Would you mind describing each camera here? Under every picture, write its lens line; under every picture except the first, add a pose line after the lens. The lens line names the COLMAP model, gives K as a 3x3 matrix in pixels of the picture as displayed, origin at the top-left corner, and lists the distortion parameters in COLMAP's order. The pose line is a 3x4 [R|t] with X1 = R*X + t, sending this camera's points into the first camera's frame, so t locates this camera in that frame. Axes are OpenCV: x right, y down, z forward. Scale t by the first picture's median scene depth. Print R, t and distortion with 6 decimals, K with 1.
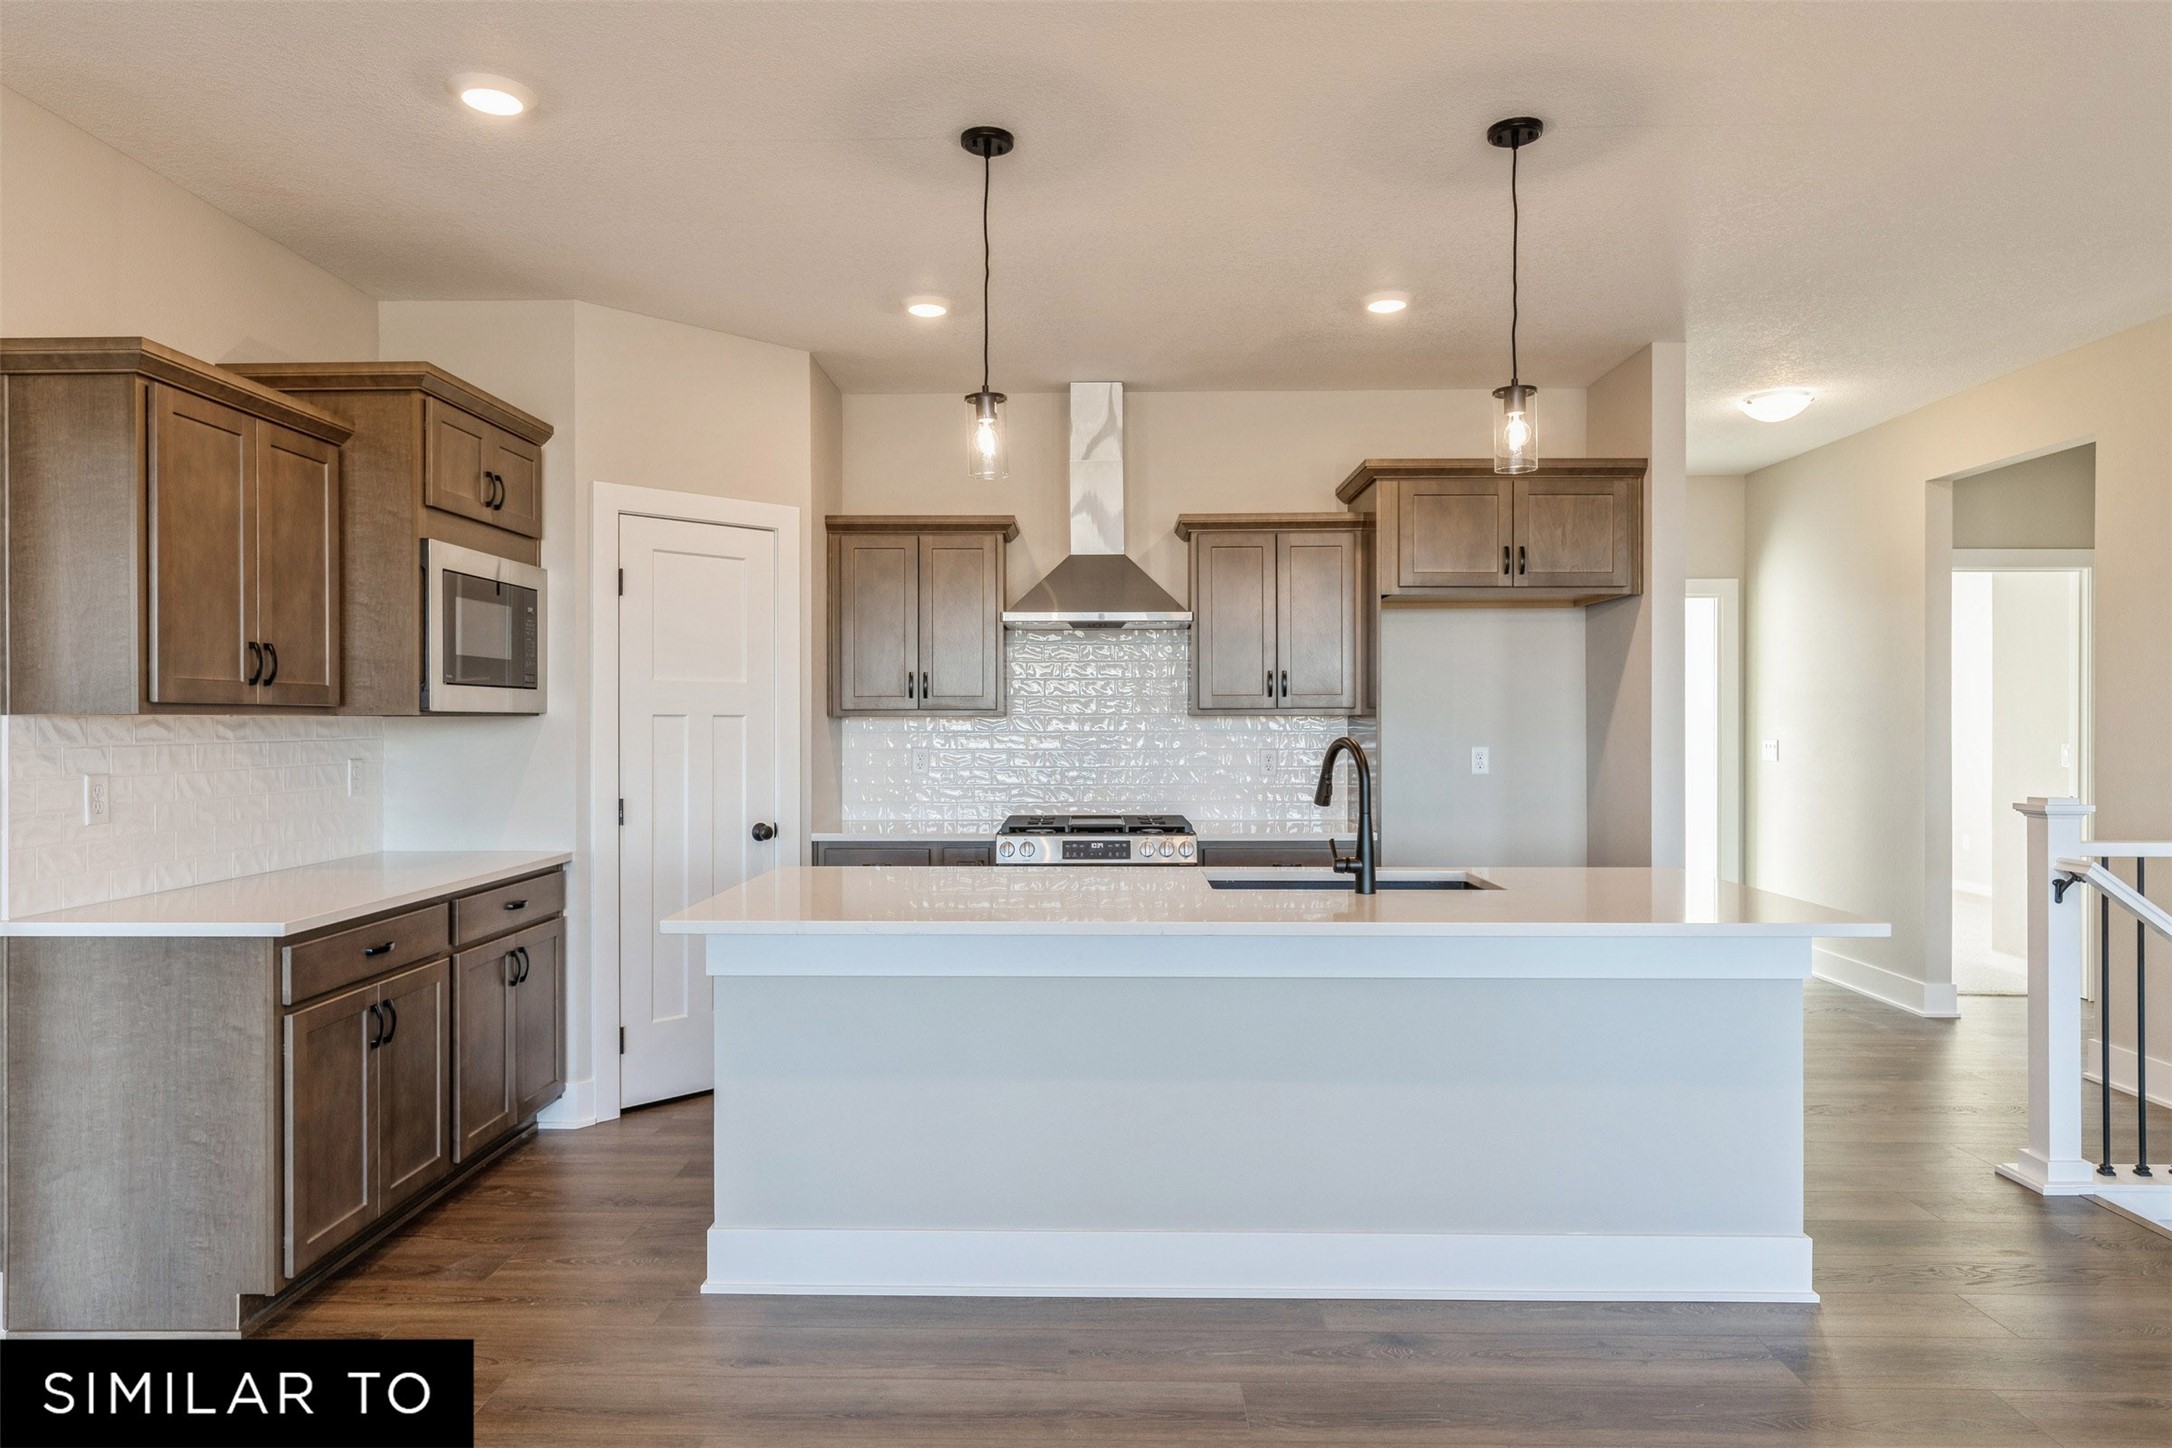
lens RADIAL K [[1333.3, 0, 1089.0], [0, 1333.3, 727.0], [0, 0, 1]] dist [0.008476, -0.000035]
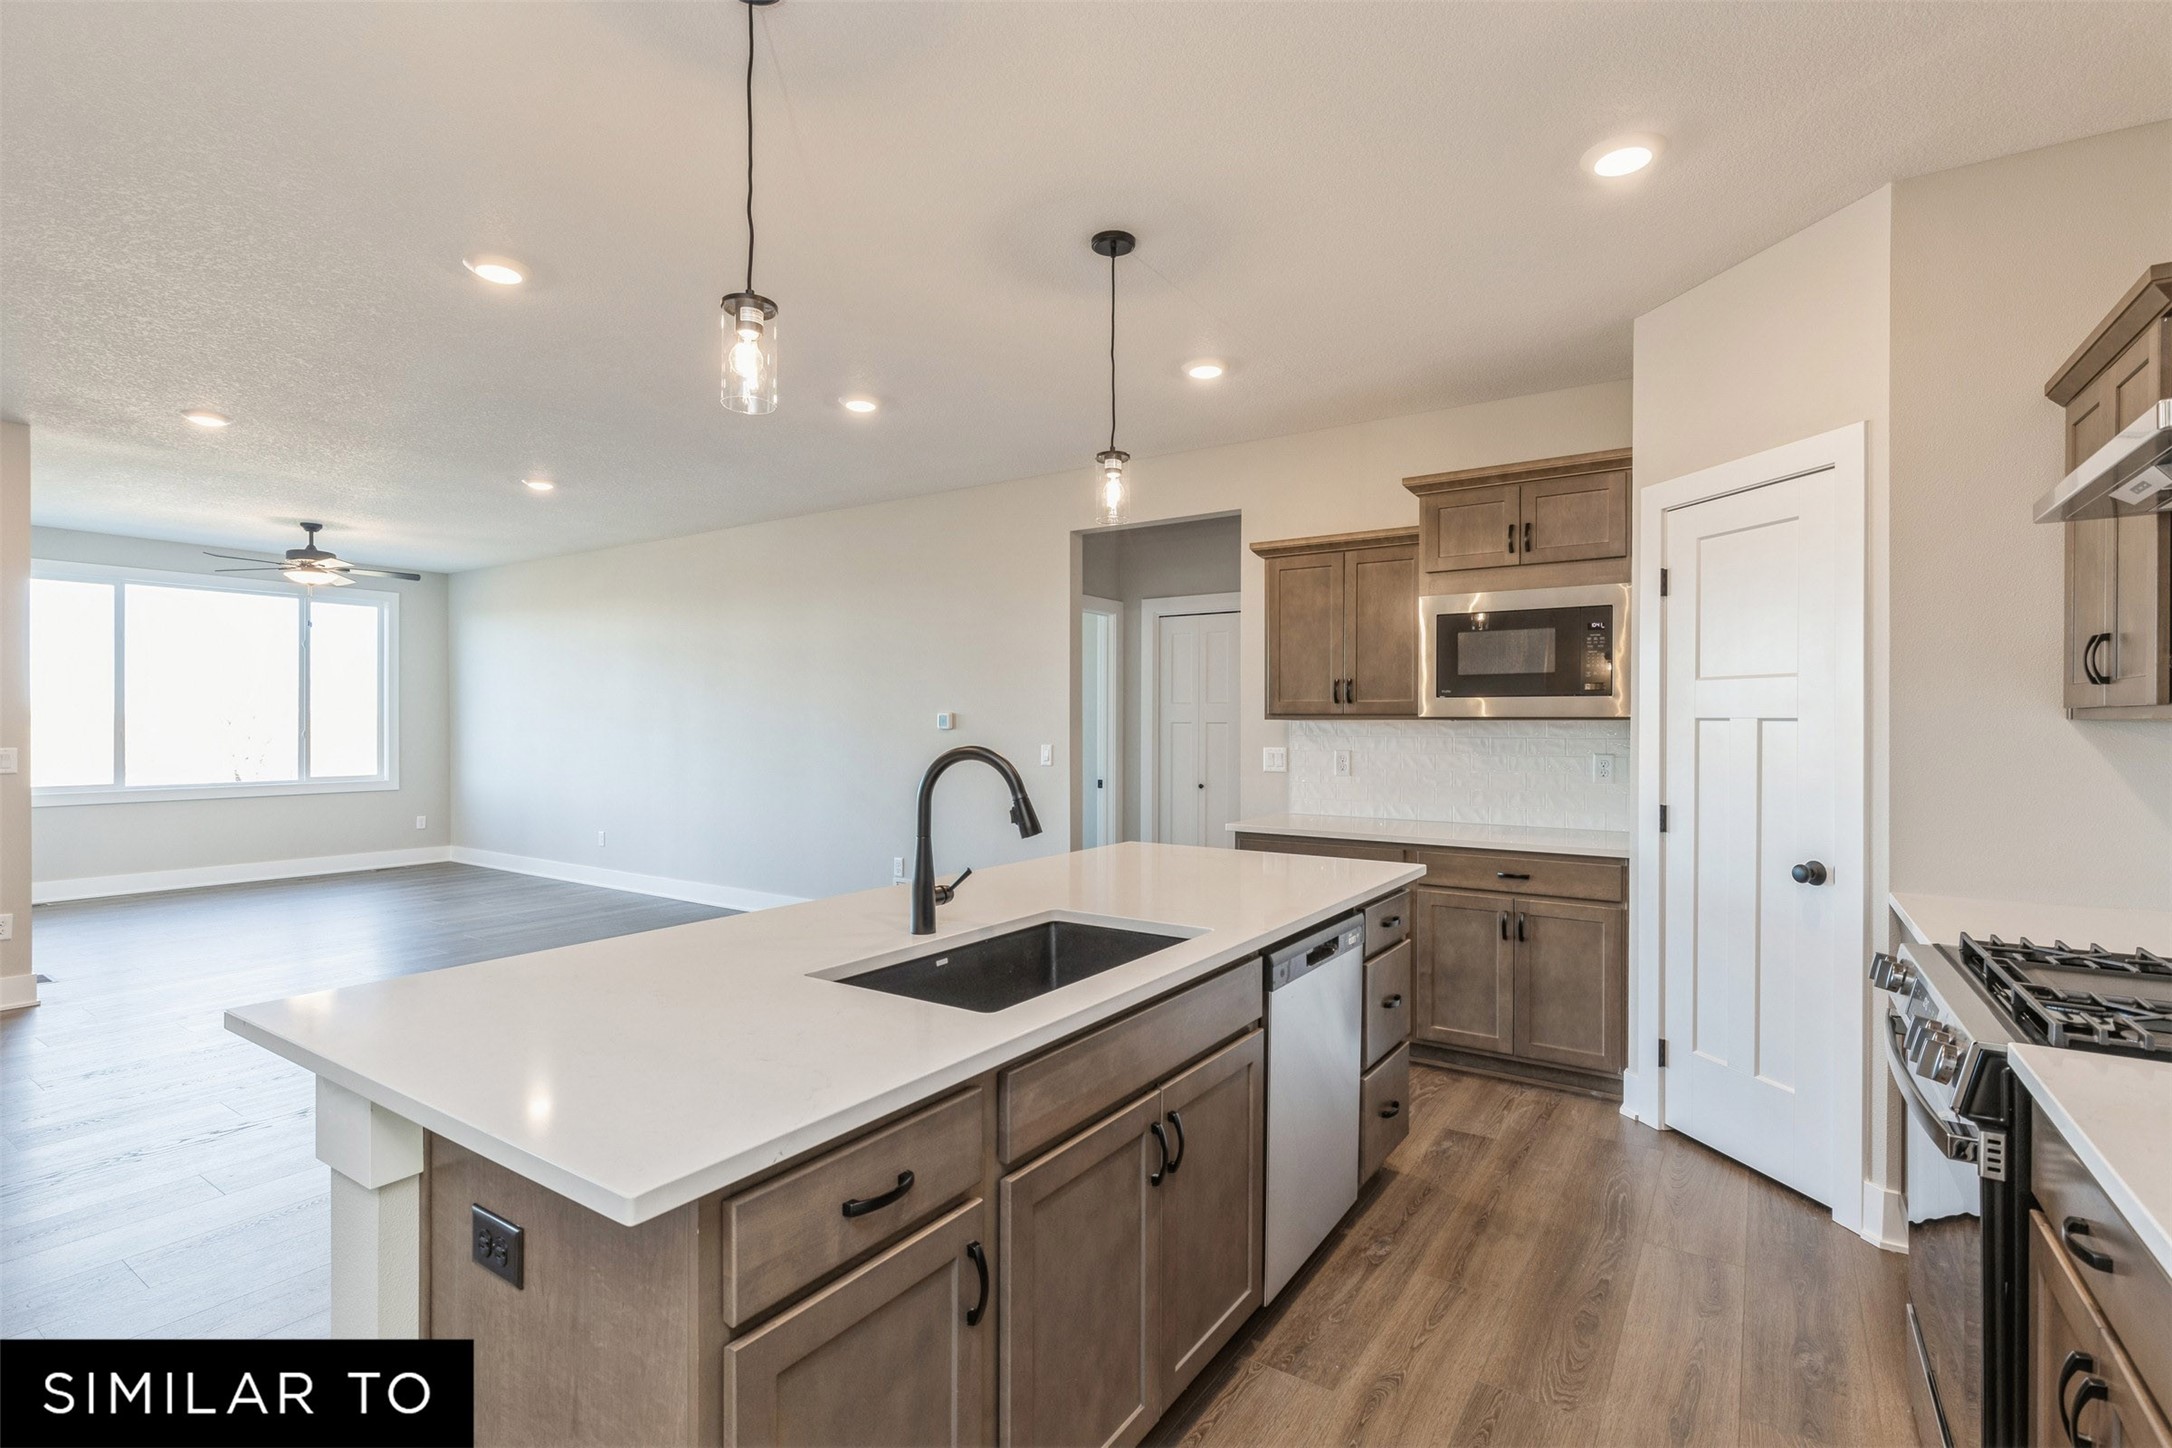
lens RADIAL K [[1012.0, 0, 1081.0], [0, 1012.0, 739.4], [0, 0, 1]] dist [0.003197, 0.001470]
pose [[-0.554575, 0.013326, -0.832027, 0.509345], [-0.006926, 0.999763, 0.020629, -0.006341], [0.832105, 0.017203, -0.554351, 1.075600]]
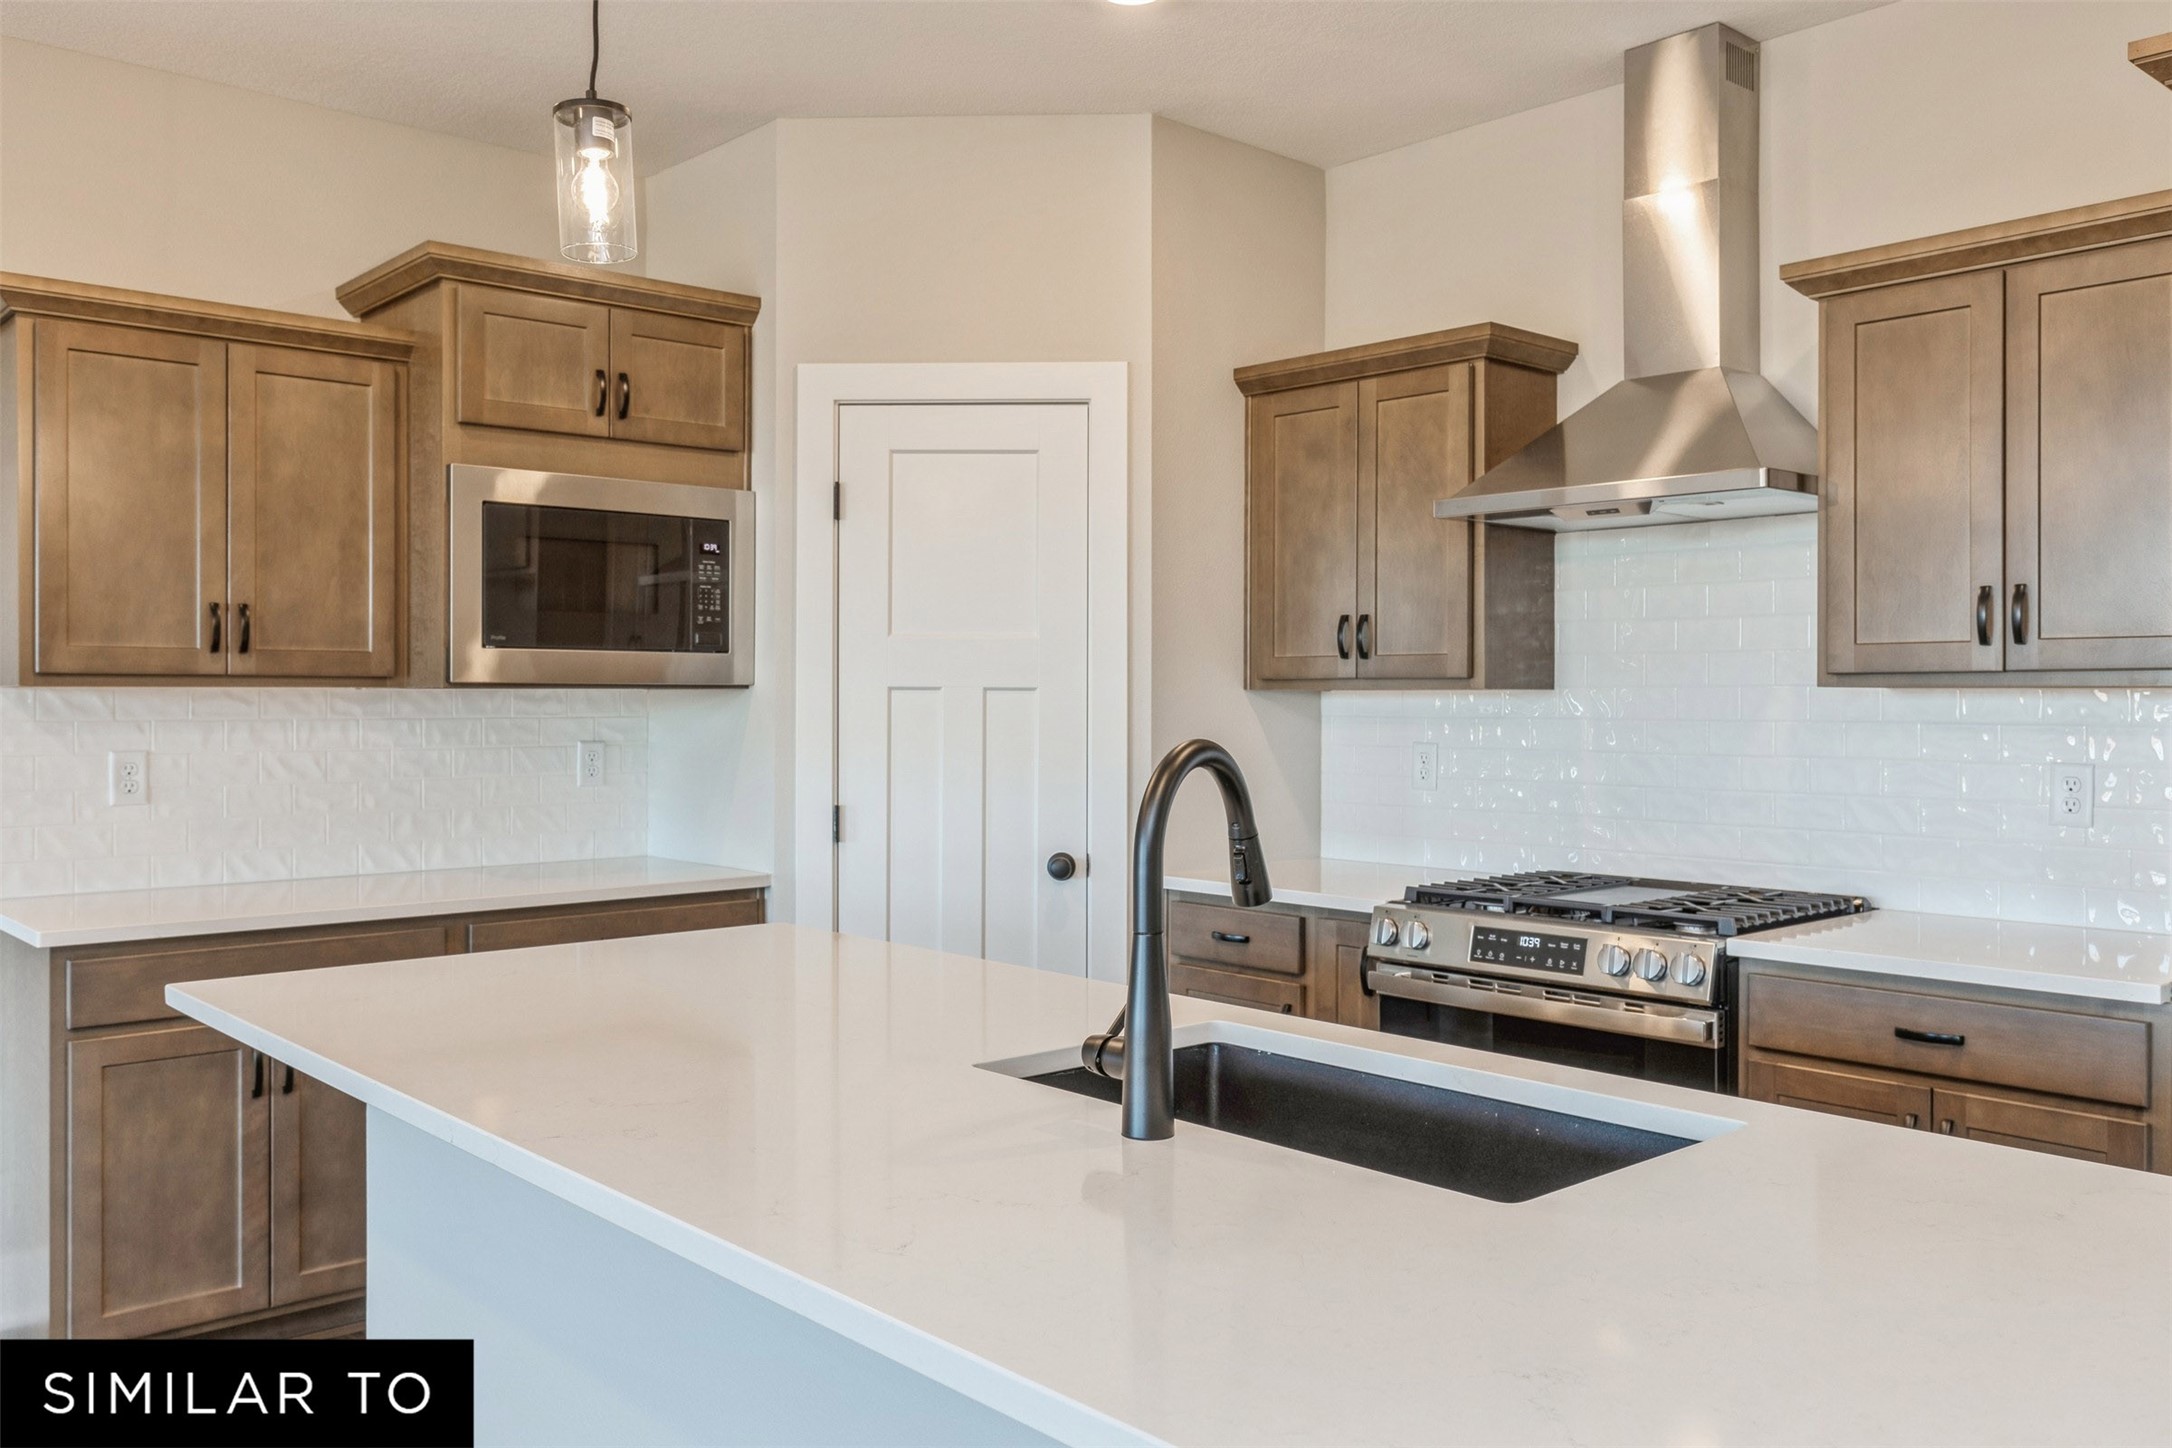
lens RADIAL K [[1730.0, 0, 1090.8], [0, 1730.0, 701.7], [0, 0, 1]] dist [0.002747, 0.003564]
pose [[0.682904, 0.004575, -0.730494, 0.423824], [-0.006636, 0.999978, 0.000059, -0.002375], [0.730478, 0.004808, 0.682919, 0.476390]]
